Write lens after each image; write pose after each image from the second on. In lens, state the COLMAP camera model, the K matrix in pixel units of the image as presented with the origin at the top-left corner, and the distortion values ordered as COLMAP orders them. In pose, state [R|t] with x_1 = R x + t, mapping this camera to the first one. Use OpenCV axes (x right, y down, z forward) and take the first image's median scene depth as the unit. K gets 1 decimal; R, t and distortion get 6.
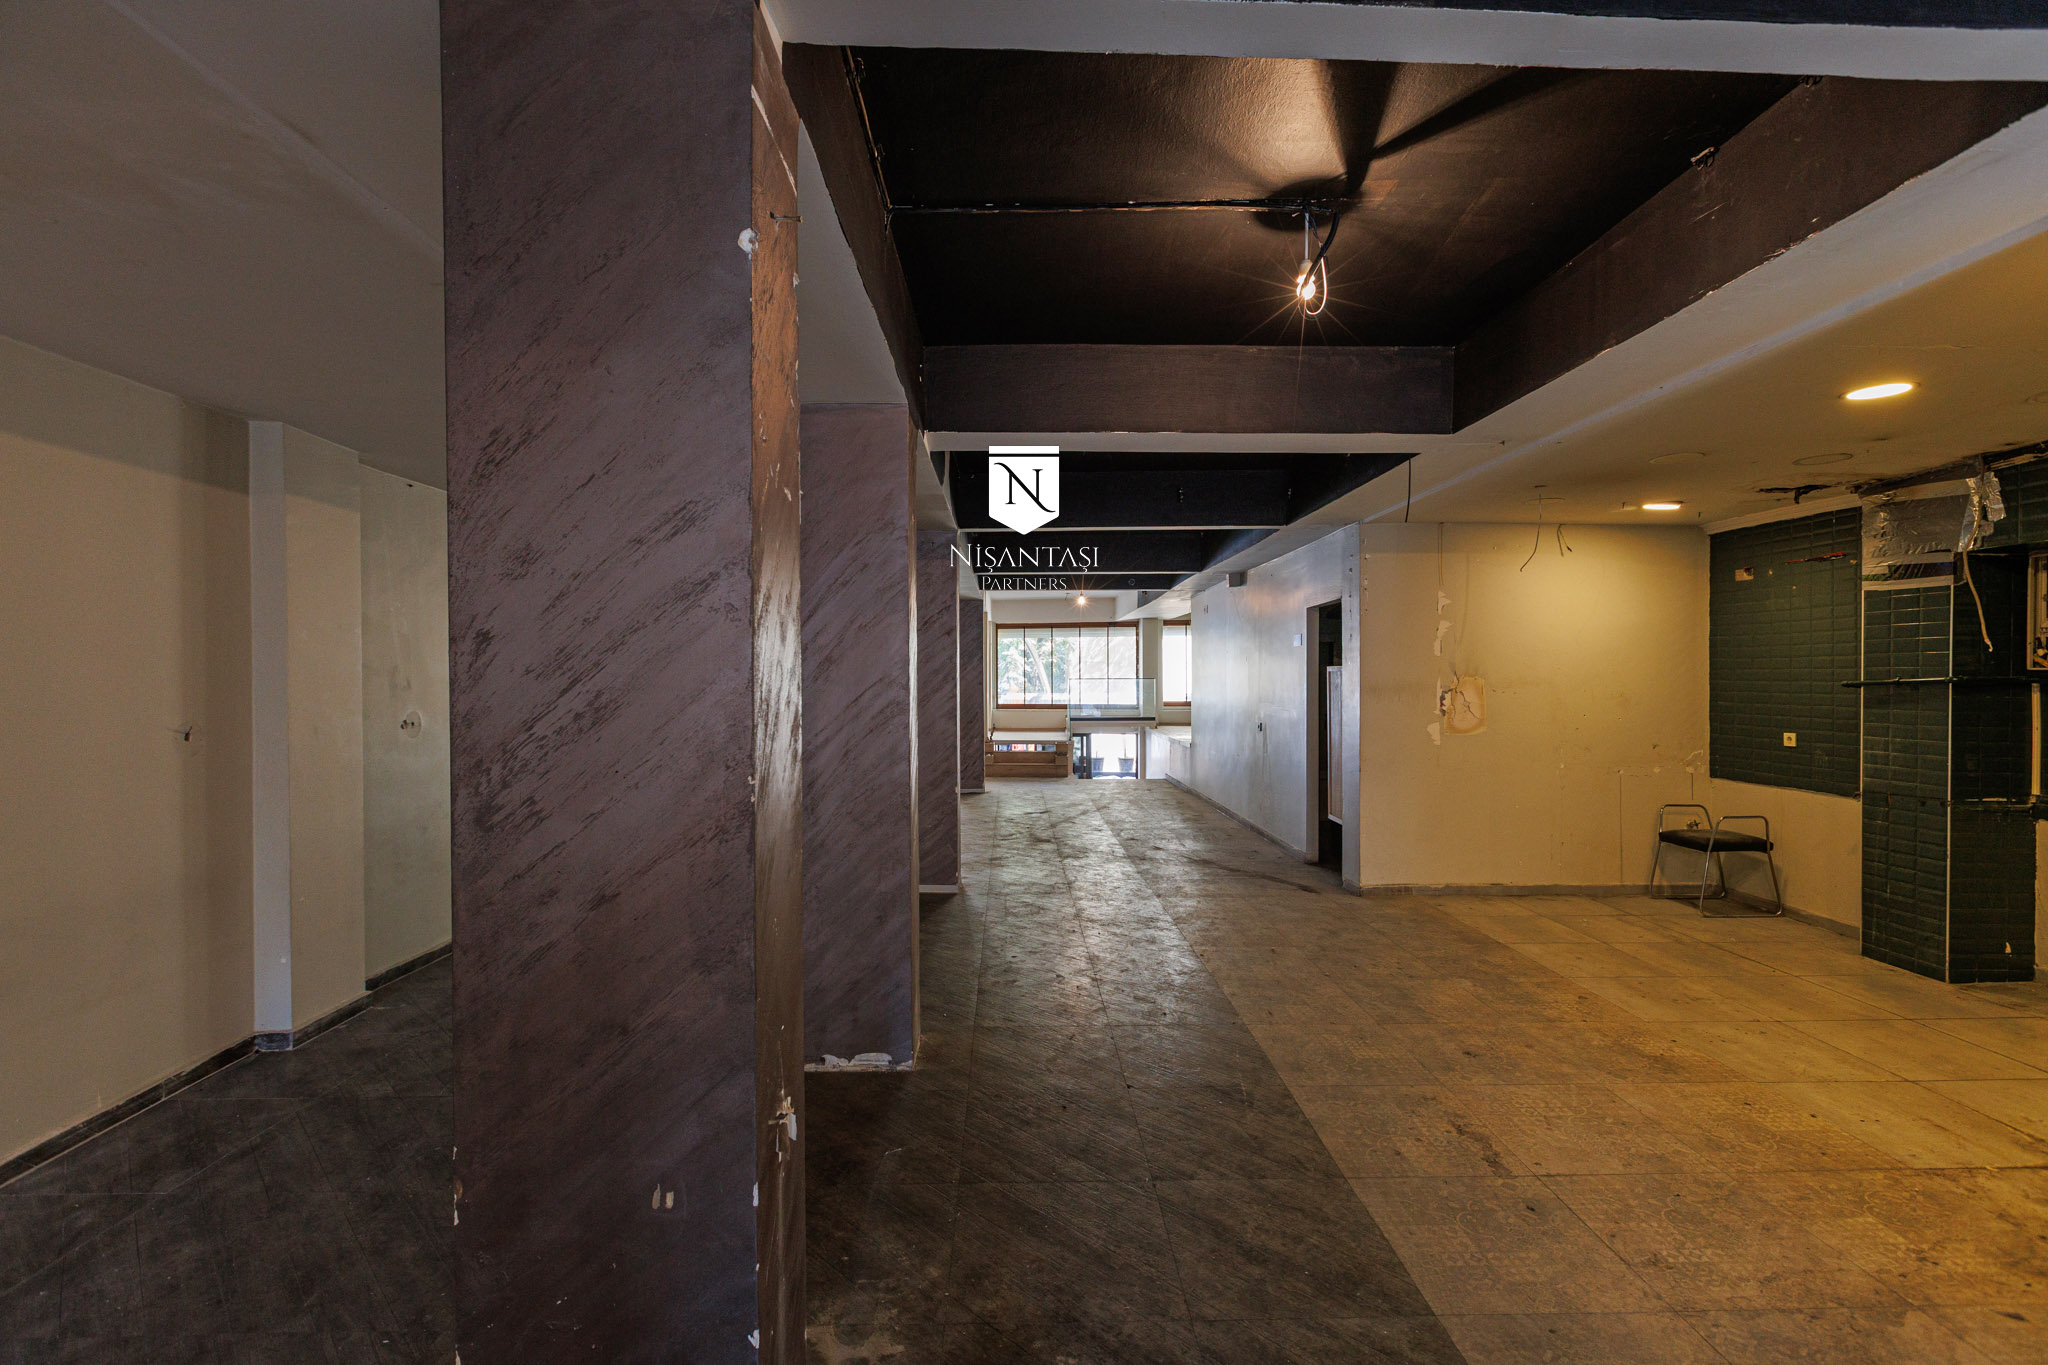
lens RADIAL K [[887.6, 0, 1018.6], [0, 887.6, 692.2], [0, 0, 1]] dist [0.010680, -0.005952]
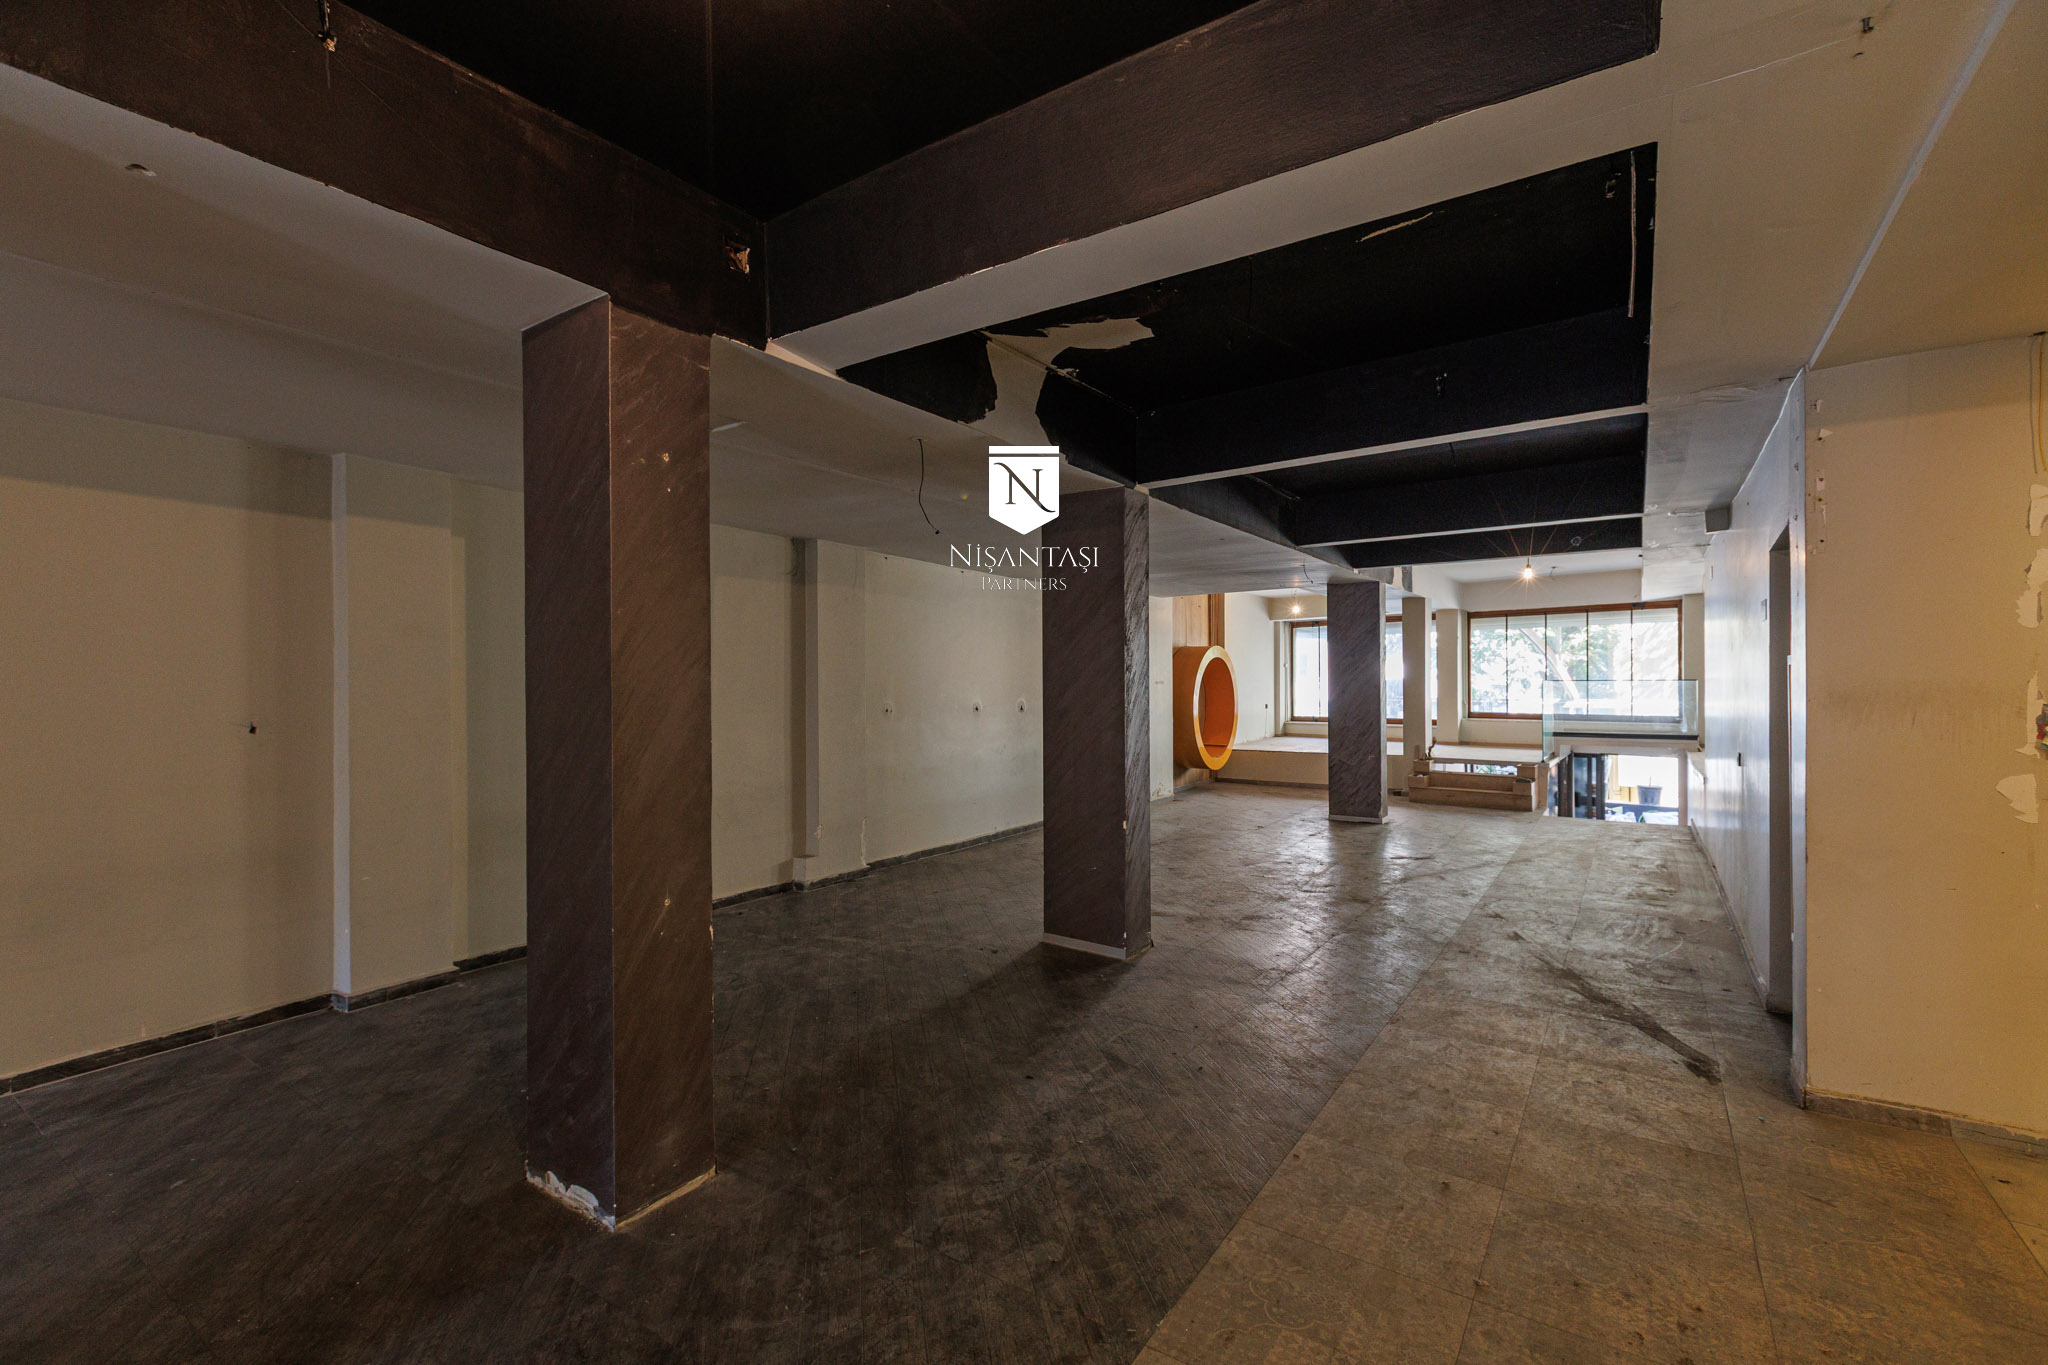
lens RADIAL K [[887.6, 0, 1033.1], [0, 887.6, 687.2], [0, 0, 1]] dist [0.010680, -0.005952]
pose [[0.823668, 0.002647, -0.567067, 0.442821], [-0.007706, 0.999949, -0.006526, -0.004815], [0.567021, 0.009745, 0.823646, 0.475216]]
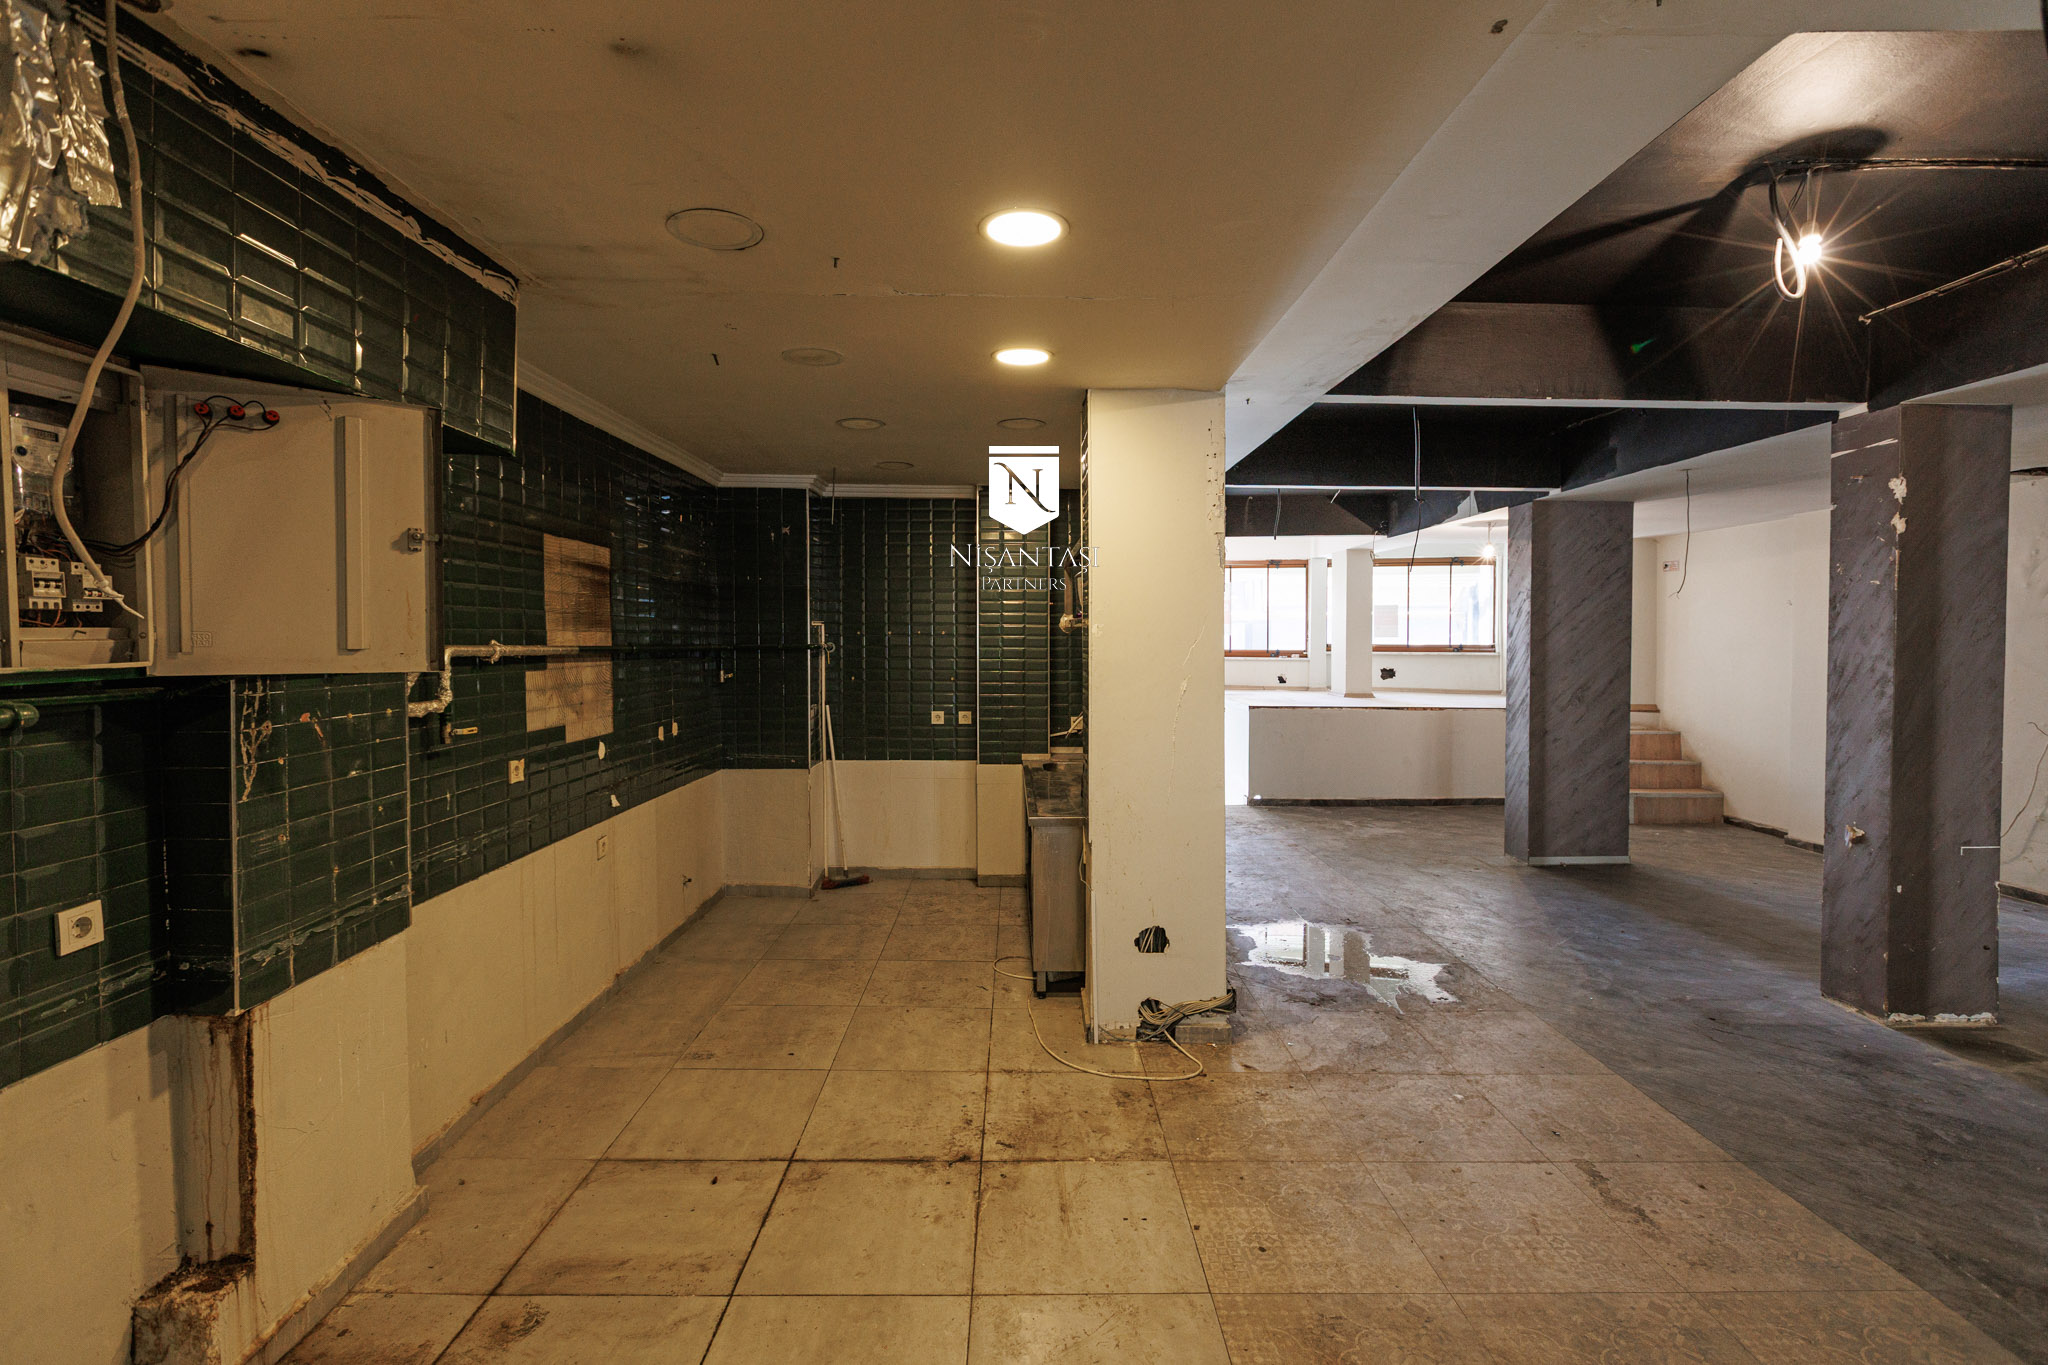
lens RADIAL K [[927.0, 0, 1010.9], [0, 927.0, 659.9], [0, 0, 1]] dist [0.006714, -0.001836]
pose [[-0.999896, 0.003737, 0.013898, 0.737401], [0.004284, 0.999210, 0.039502, -0.041236], [-0.013739, 0.039558, -0.999123, 1.279855]]
